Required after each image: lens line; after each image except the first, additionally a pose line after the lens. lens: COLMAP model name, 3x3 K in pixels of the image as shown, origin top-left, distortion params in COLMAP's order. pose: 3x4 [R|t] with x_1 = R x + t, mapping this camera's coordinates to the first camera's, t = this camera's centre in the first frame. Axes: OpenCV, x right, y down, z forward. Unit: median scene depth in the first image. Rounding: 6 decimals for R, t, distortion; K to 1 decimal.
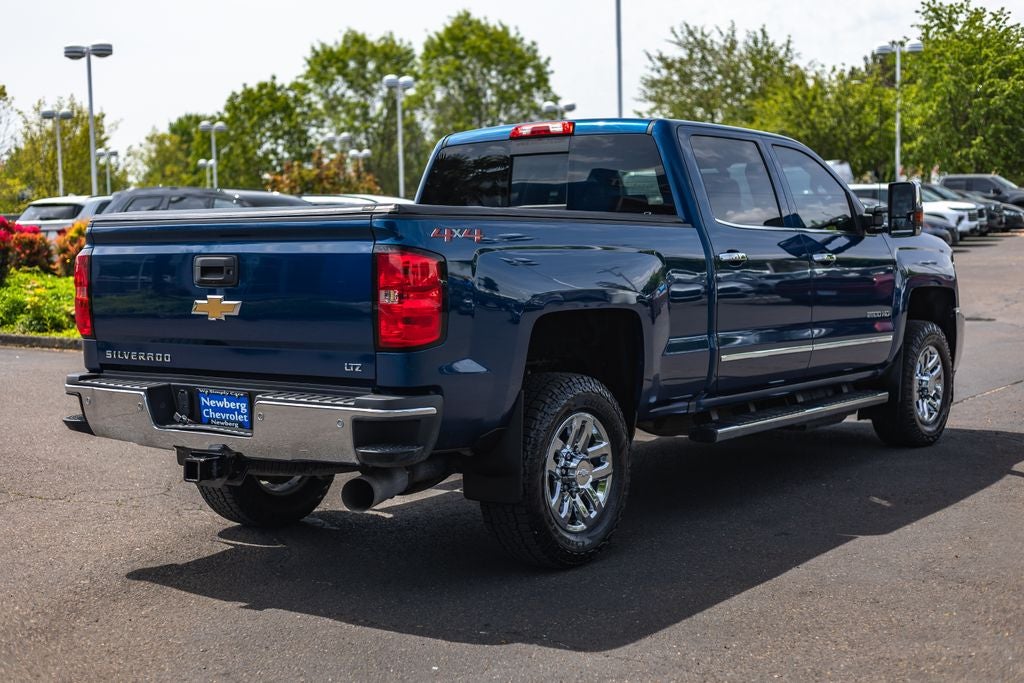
lens RADIAL K [[1468.0, 0, 512.0], [0, 1468.0, 341.5], [0, 0, 1]] dist [0.004311, 0.011785]
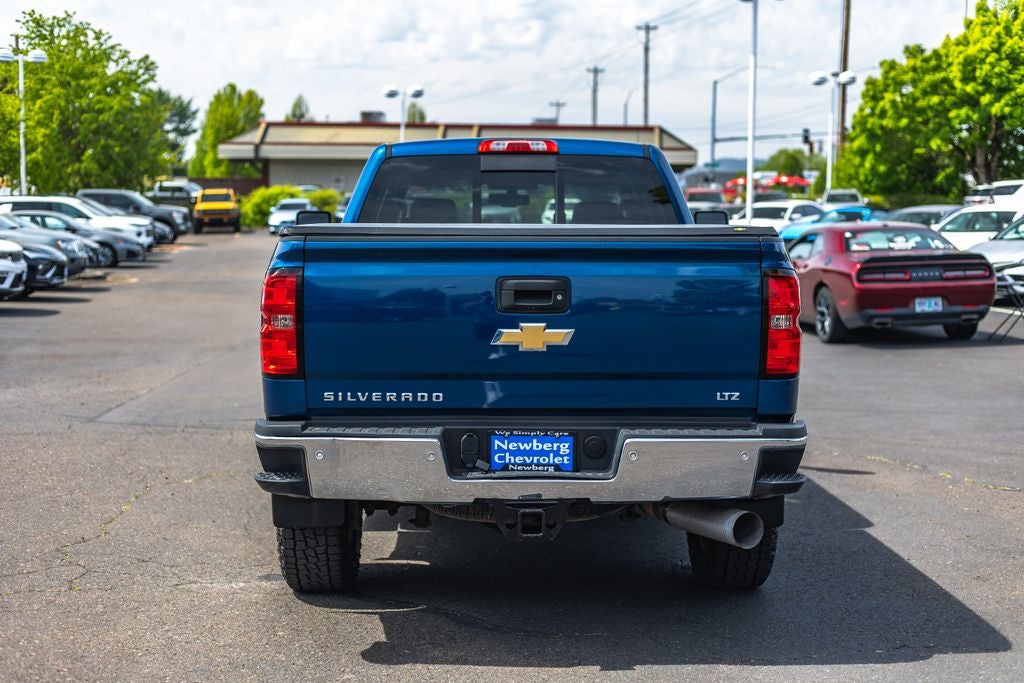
lens RADIAL K [[1468.0, 0, 512.0], [0, 1468.0, 341.5], [0, 0, 1]] dist [0.004311, 0.011785]
pose [[0.790102, -0.023072, 0.612541, -0.595284], [0.028707, 0.999588, 0.000622, -0.016835], [-0.612303, 0.017093, 0.790438, 0.246875]]
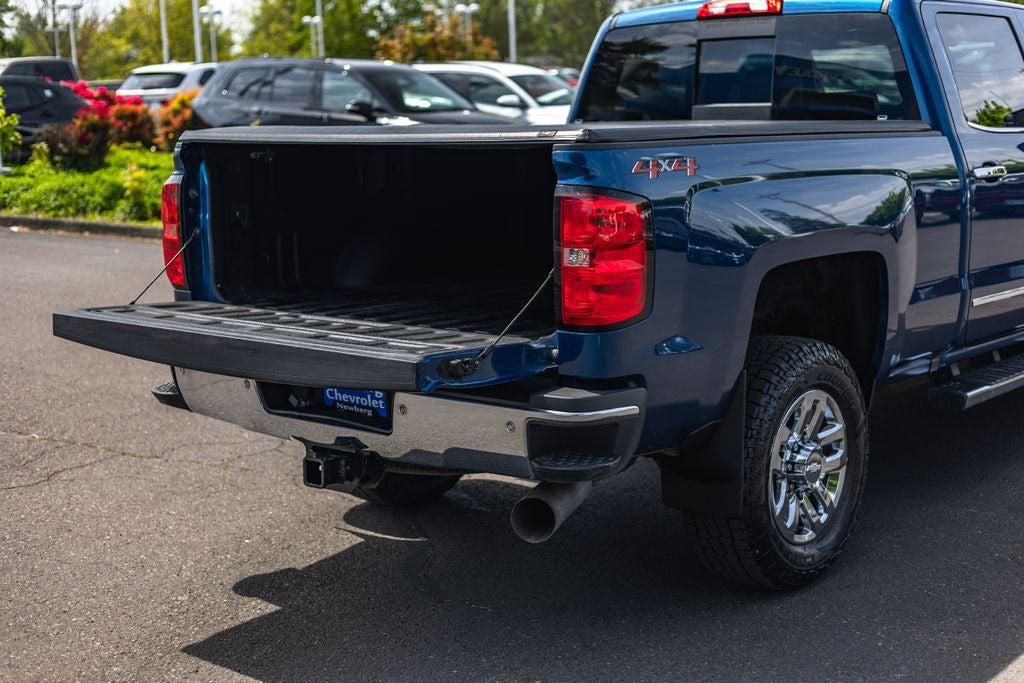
lens RADIAL K [[1468.0, 0, 512.0], [0, 1468.0, 341.5], [0, 0, 1]] dist [0.004311, 0.011785]
pose [[0.997451, 0.003923, -0.071241, -0.046109], [0.003066, 0.995209, 0.097725, -0.043918], [0.071283, -0.097694, 0.992660, 0.192813]]
